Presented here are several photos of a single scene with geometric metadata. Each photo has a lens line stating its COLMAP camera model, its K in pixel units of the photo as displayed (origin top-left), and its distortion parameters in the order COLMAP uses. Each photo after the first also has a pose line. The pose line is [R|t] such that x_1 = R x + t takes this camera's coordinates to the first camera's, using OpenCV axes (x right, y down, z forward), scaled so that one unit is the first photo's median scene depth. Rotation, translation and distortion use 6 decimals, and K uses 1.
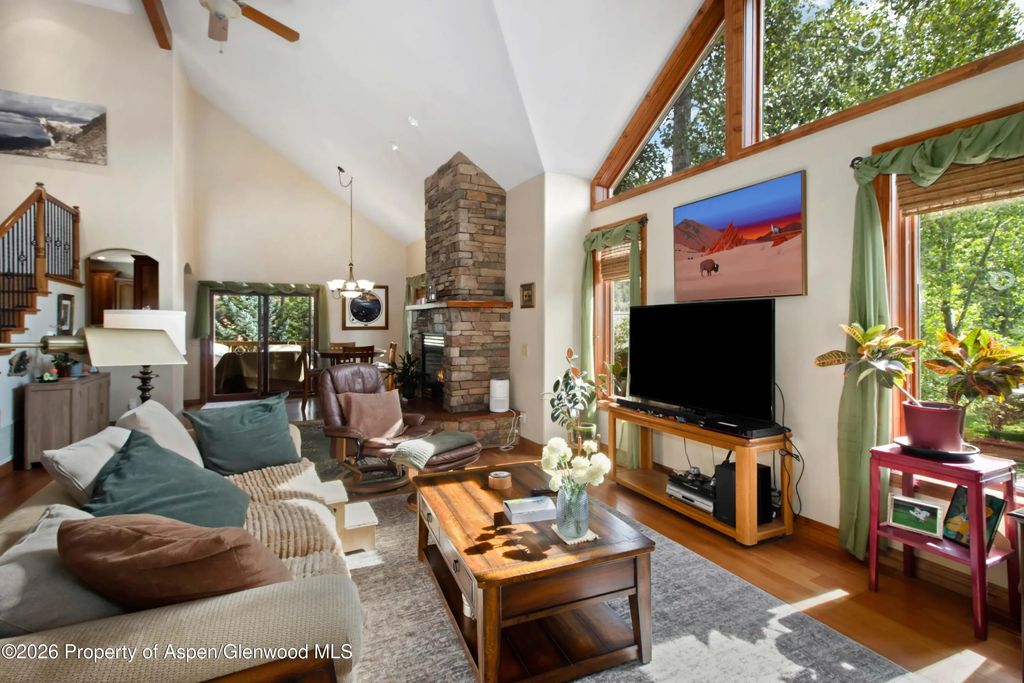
lens RADIAL K [[492.6, 0, 485.1], [0, 492.6, 319.8], [0, 0, 1]] dist [0.014574, 0.000366]
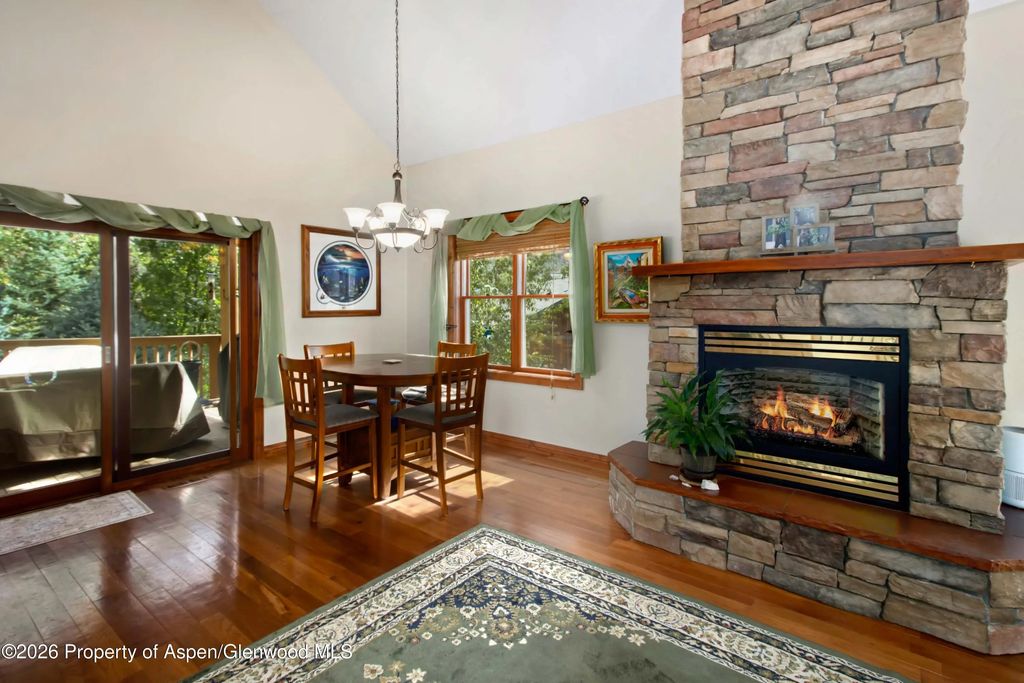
lens RADIAL K [[492.6, 0, 506.6], [0, 492.6, 311.9], [0, 0, 1]] dist [0.014574, 0.000366]
pose [[0.883996, -0.007205, 0.467439, -0.820226], [-0.001648, 0.999827, 0.018528, 0.012806], [-0.467492, -0.017150, 0.883831, 1.131014]]
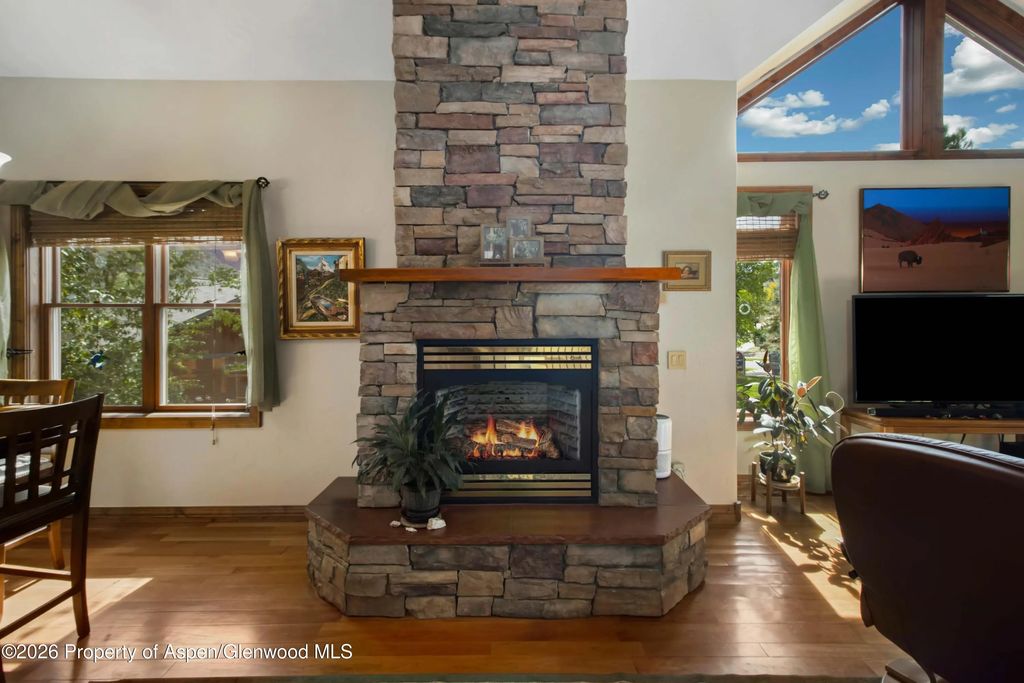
lens RADIAL K [[492.6, 0, 511.0], [0, 492.6, 319.3], [0, 0, 1]] dist [0.014574, 0.000366]
pose [[0.408587, -0.003775, 0.912711, -0.763342], [-0.005056, 0.999967, 0.006399, 0.013869], [-0.912705, -0.007229, 0.408555, 1.268922]]
